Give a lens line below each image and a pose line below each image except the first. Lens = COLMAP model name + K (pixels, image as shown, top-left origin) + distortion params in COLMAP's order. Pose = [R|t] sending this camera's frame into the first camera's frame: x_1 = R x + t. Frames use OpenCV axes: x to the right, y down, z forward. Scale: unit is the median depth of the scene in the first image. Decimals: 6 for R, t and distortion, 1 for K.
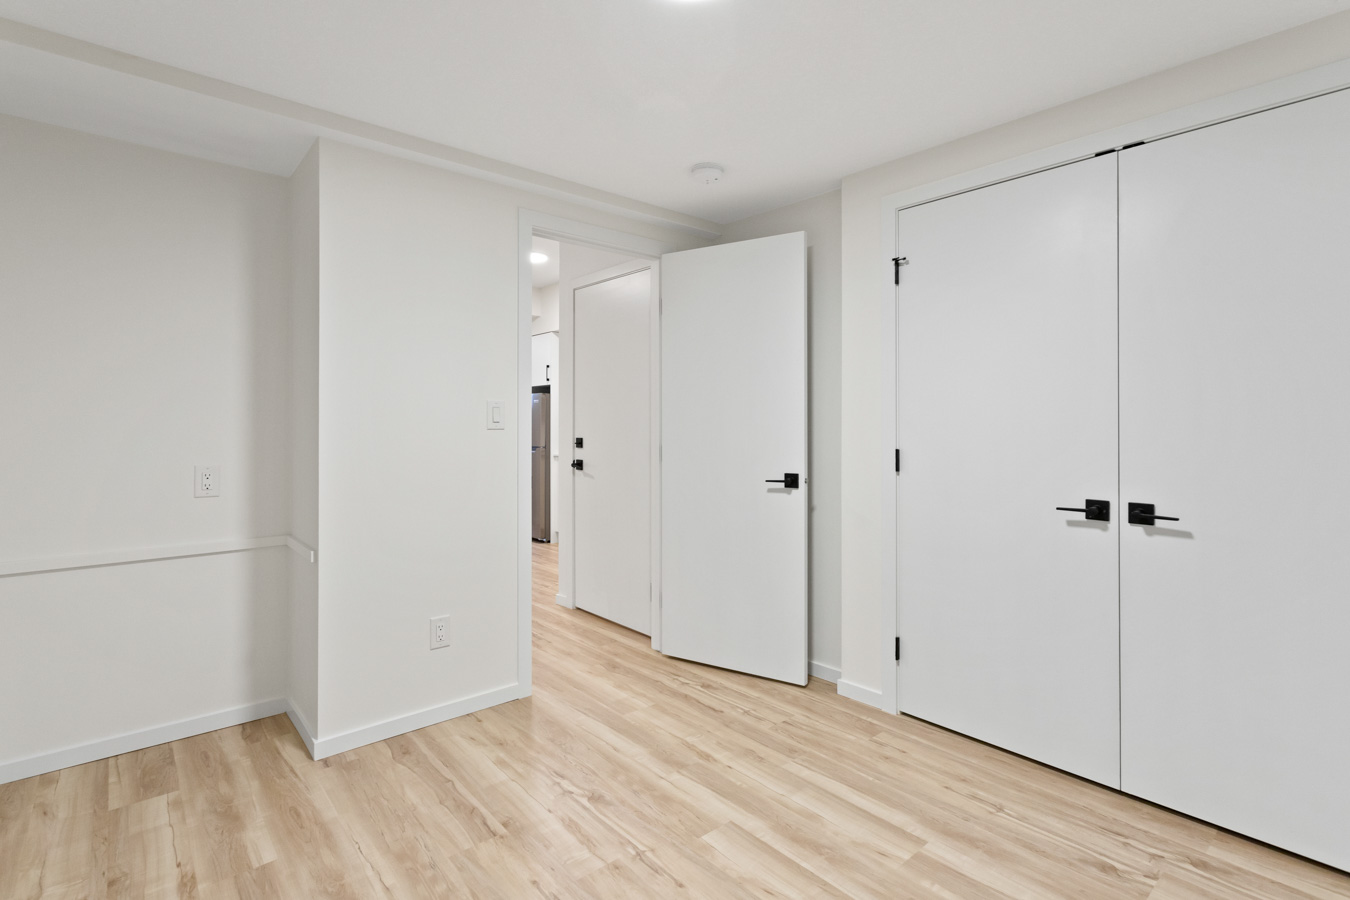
lens RADIAL K [[629.9, 0, 668.7], [0, 629.9, 442.6], [0, 0, 1]] dist [0.022221, 0.000792]
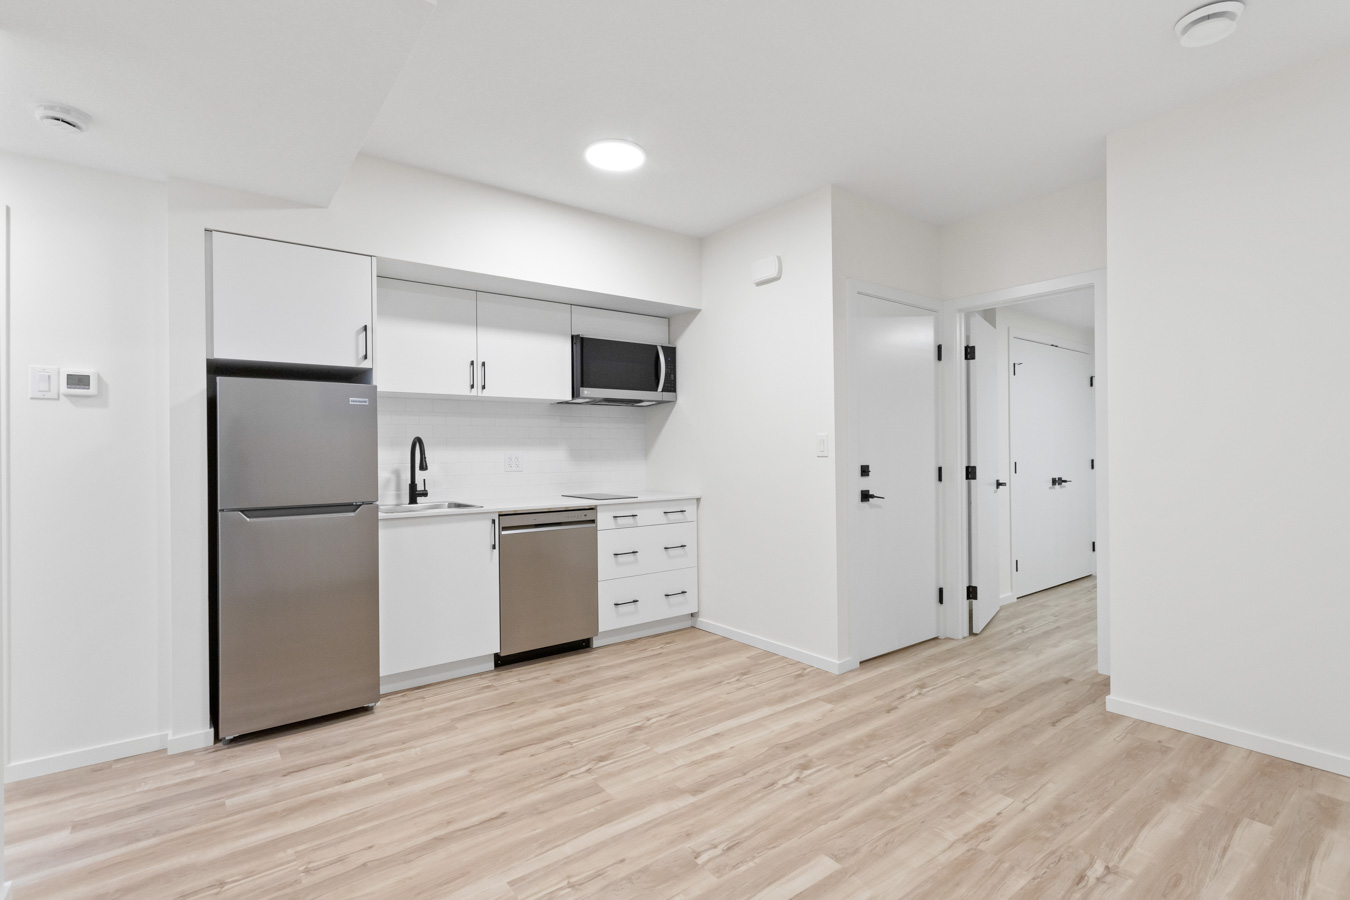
lens RADIAL K [[629.9, 0, 682.8], [0, 629.9, 451.7], [0, 0, 1]] dist [0.022221, 0.000792]
pose [[0.051739, 0.010032, 0.998610, -1.014054], [0.034931, 0.999319, -0.011849, -0.024706], [-0.998050, 0.035496, 0.051354, 1.175836]]
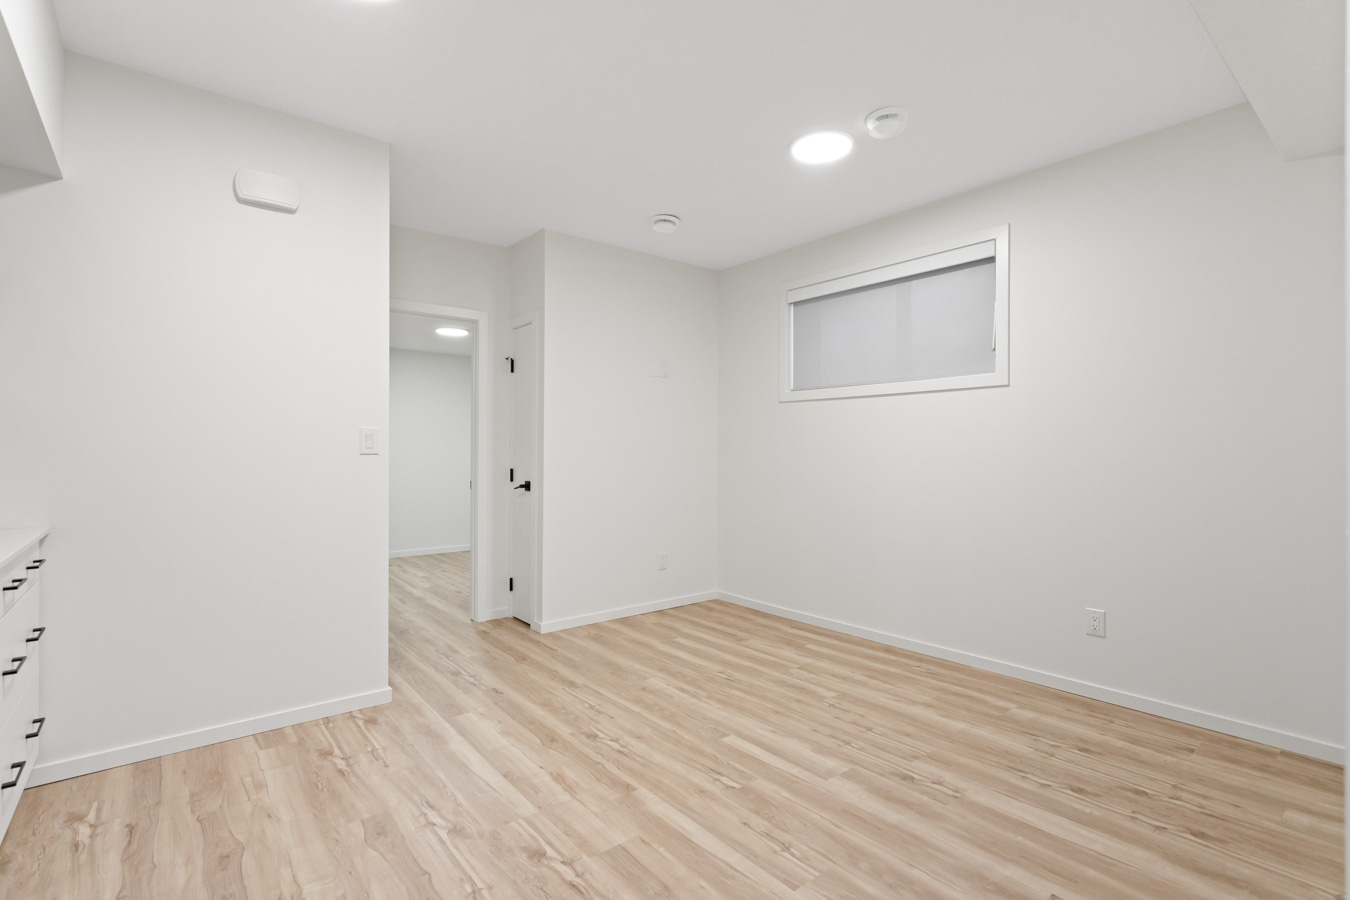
lens RADIAL K [[629.9, 0, 669.1], [0, 629.9, 451.4], [0, 0, 1]] dist [0.022221, 0.000792]
pose [[-0.999383, -0.002220, 0.035048, -0.524394], [-0.001580, 0.999832, 0.018268, -0.038556], [-0.035083, 0.018201, -0.999219, 1.736004]]
